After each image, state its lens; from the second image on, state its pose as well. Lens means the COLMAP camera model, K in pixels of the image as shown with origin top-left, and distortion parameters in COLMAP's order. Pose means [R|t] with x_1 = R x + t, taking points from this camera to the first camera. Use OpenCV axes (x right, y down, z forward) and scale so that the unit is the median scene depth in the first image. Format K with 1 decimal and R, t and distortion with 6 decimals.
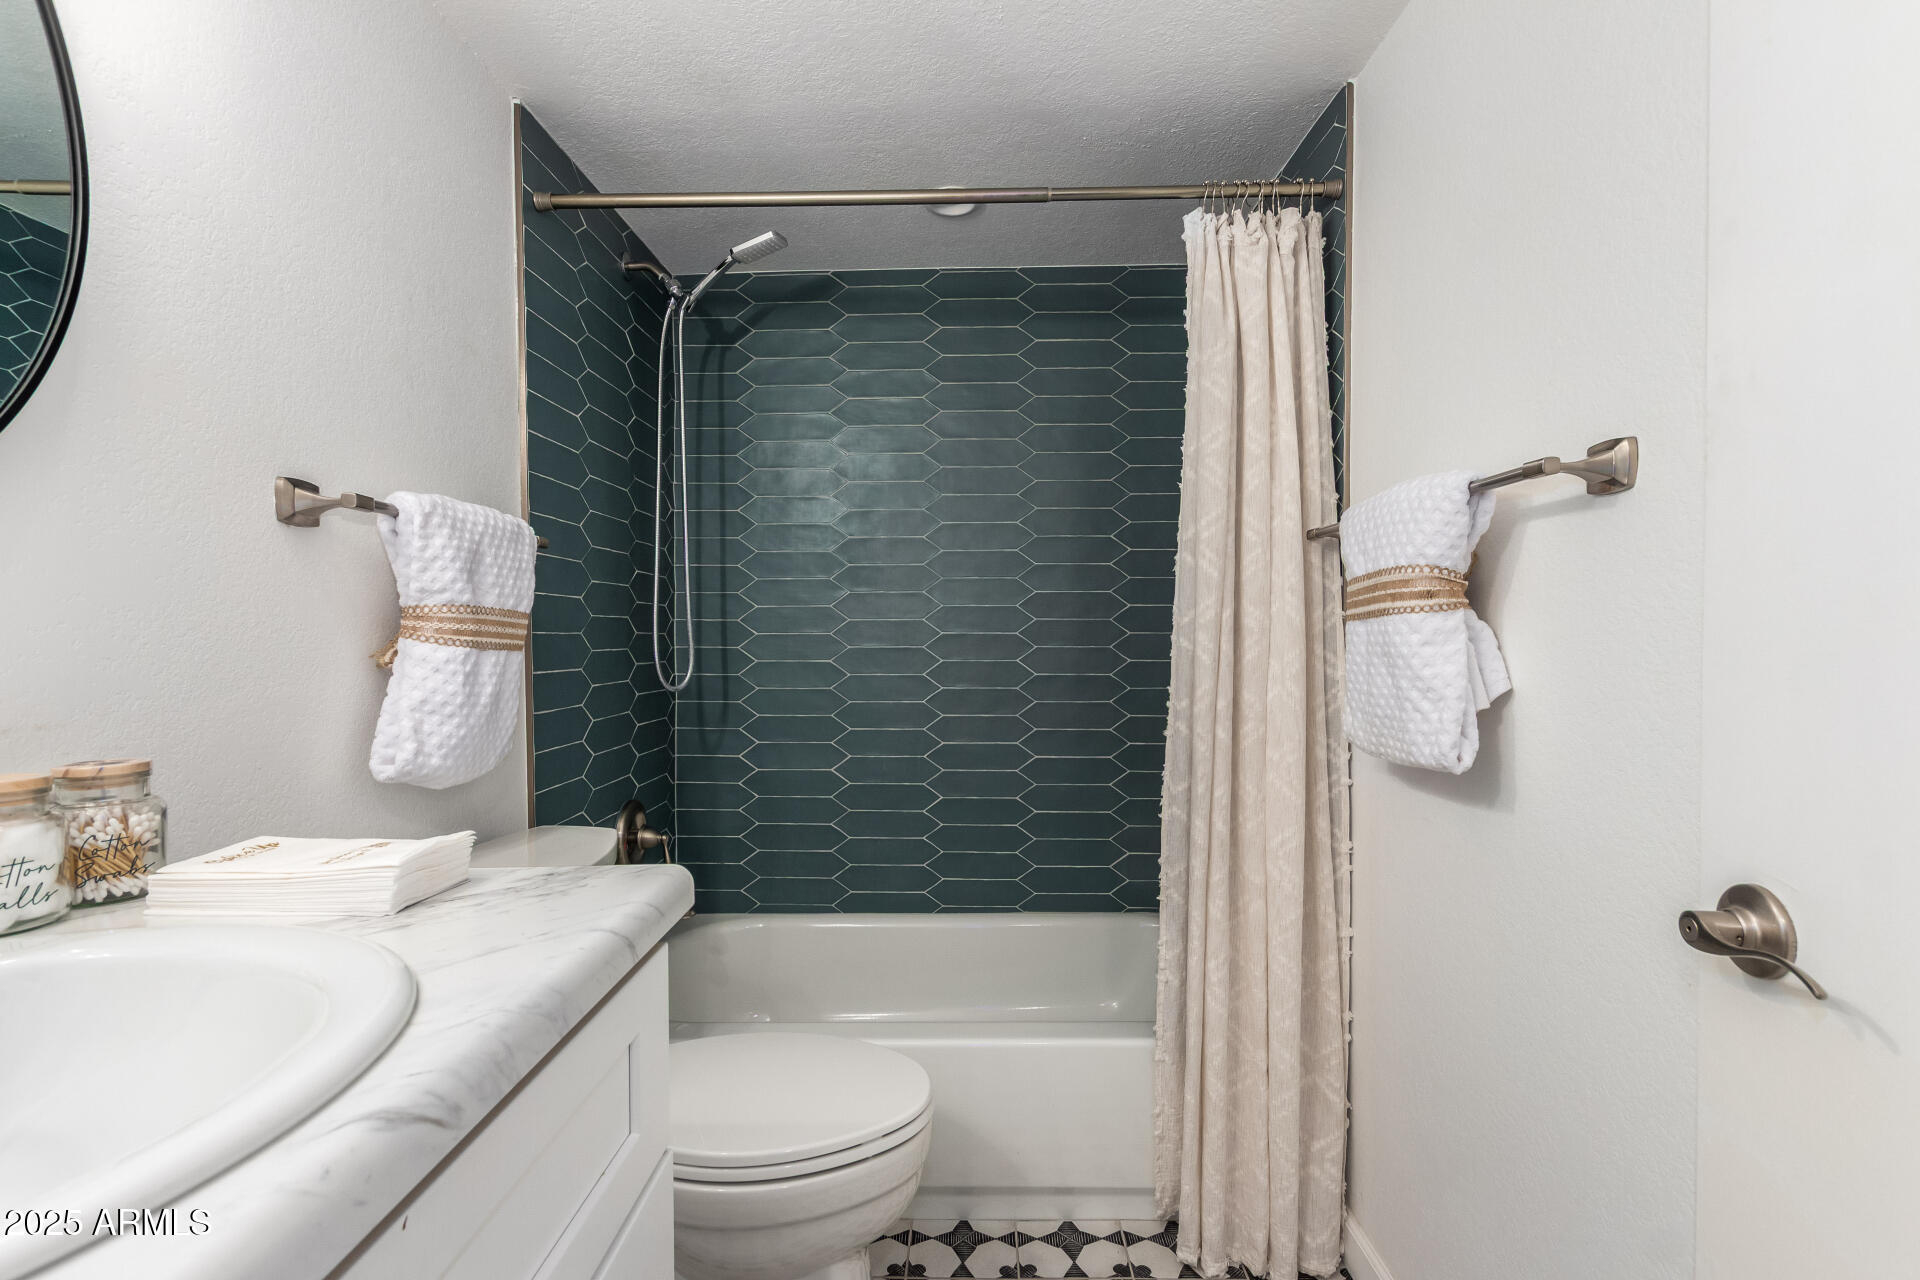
lens RADIAL K [[883.2, 0, 957.1], [0, 883.2, 652.0], [0, 0, 1]] dist [0.010669, -0.002418]
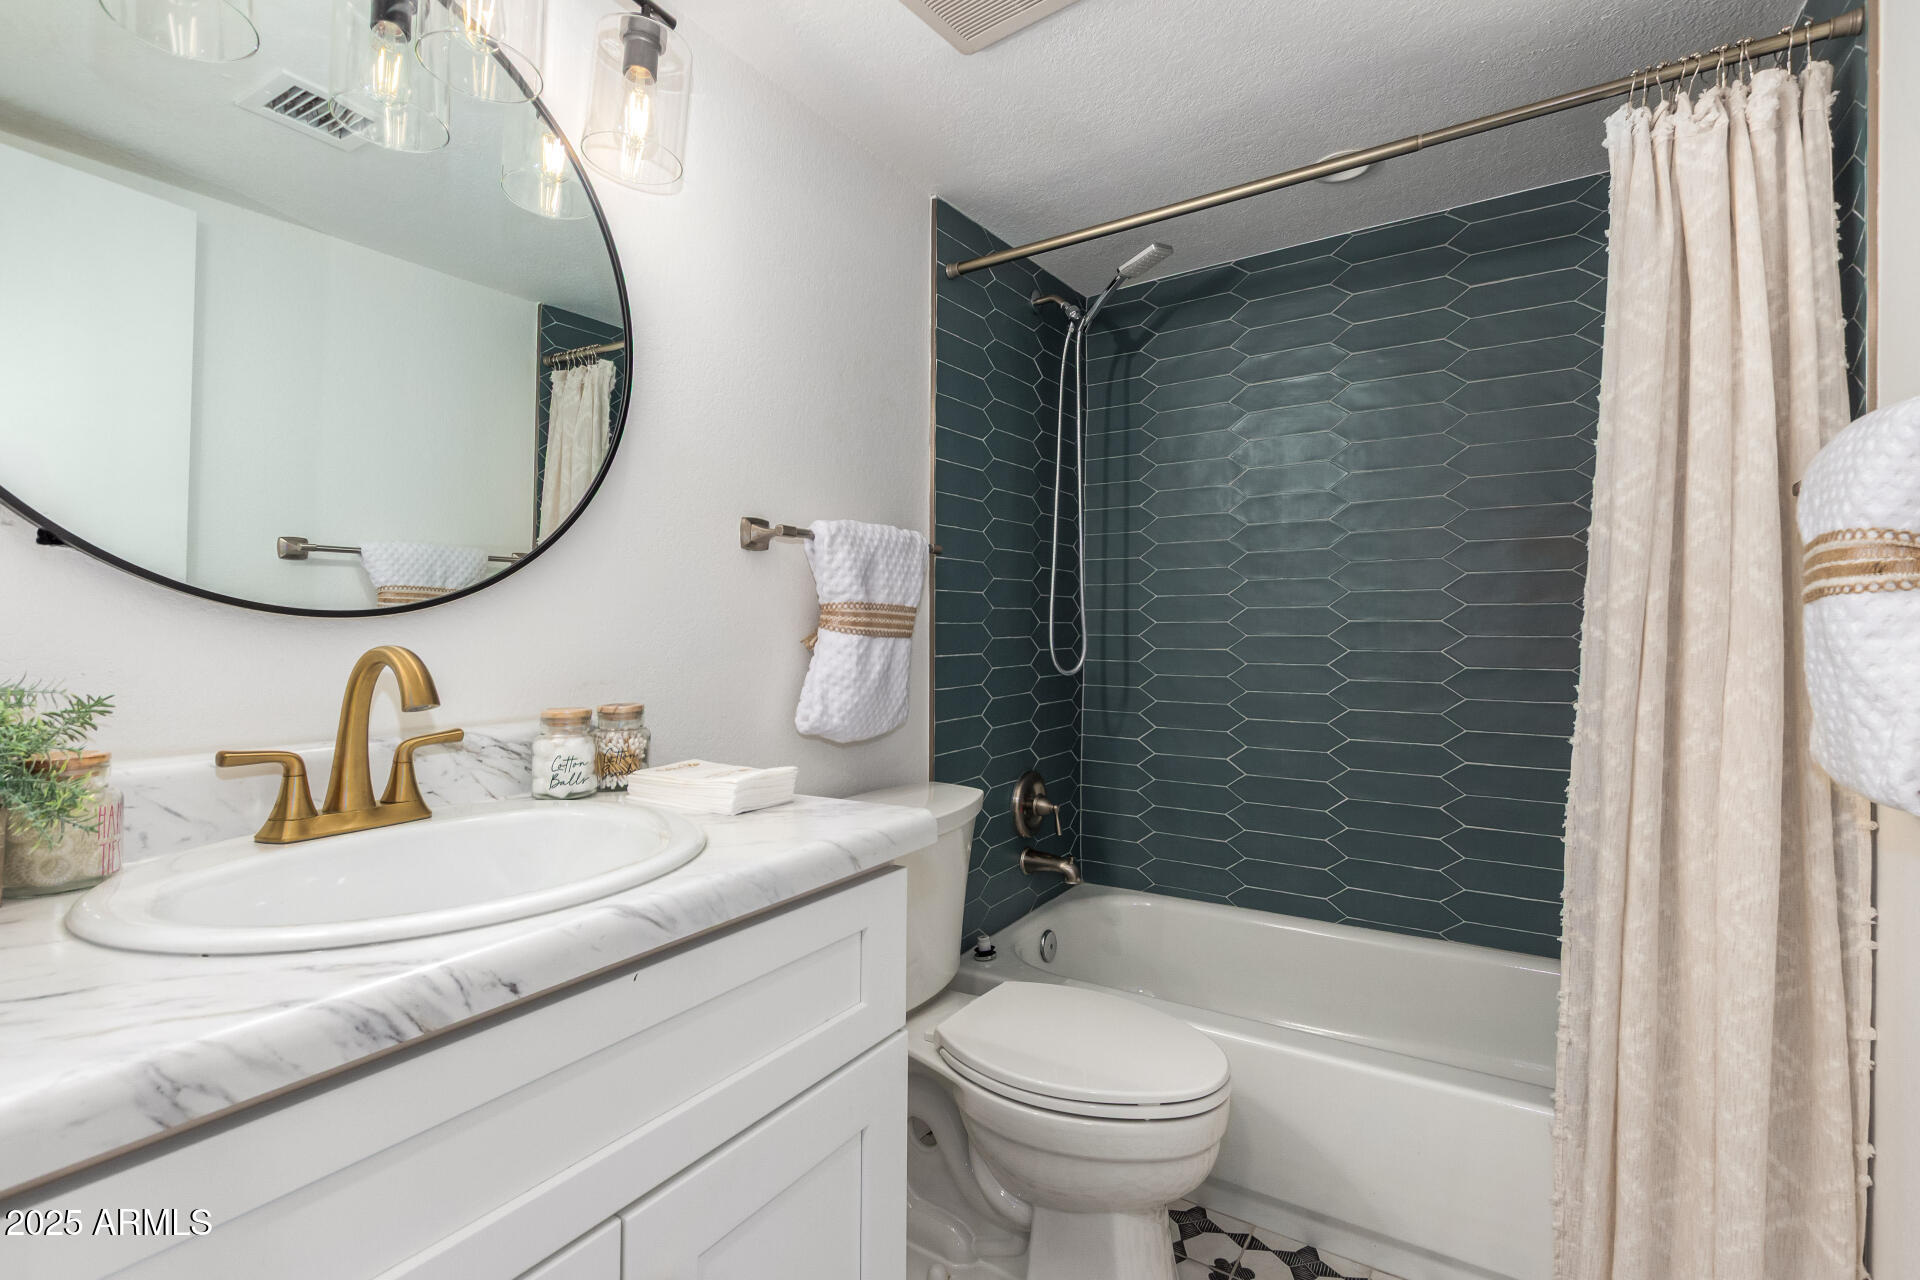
lens RADIAL K [[883.2, 0, 932.3], [0, 883.2, 607.9], [0, 0, 1]] dist [0.010669, -0.002418]
pose [[0.842687, -0.013249, -0.538240, 0.179057], [-0.006141, 0.999396, -0.034215, -0.001080], [0.538368, 0.032138, 0.842097, -0.031250]]
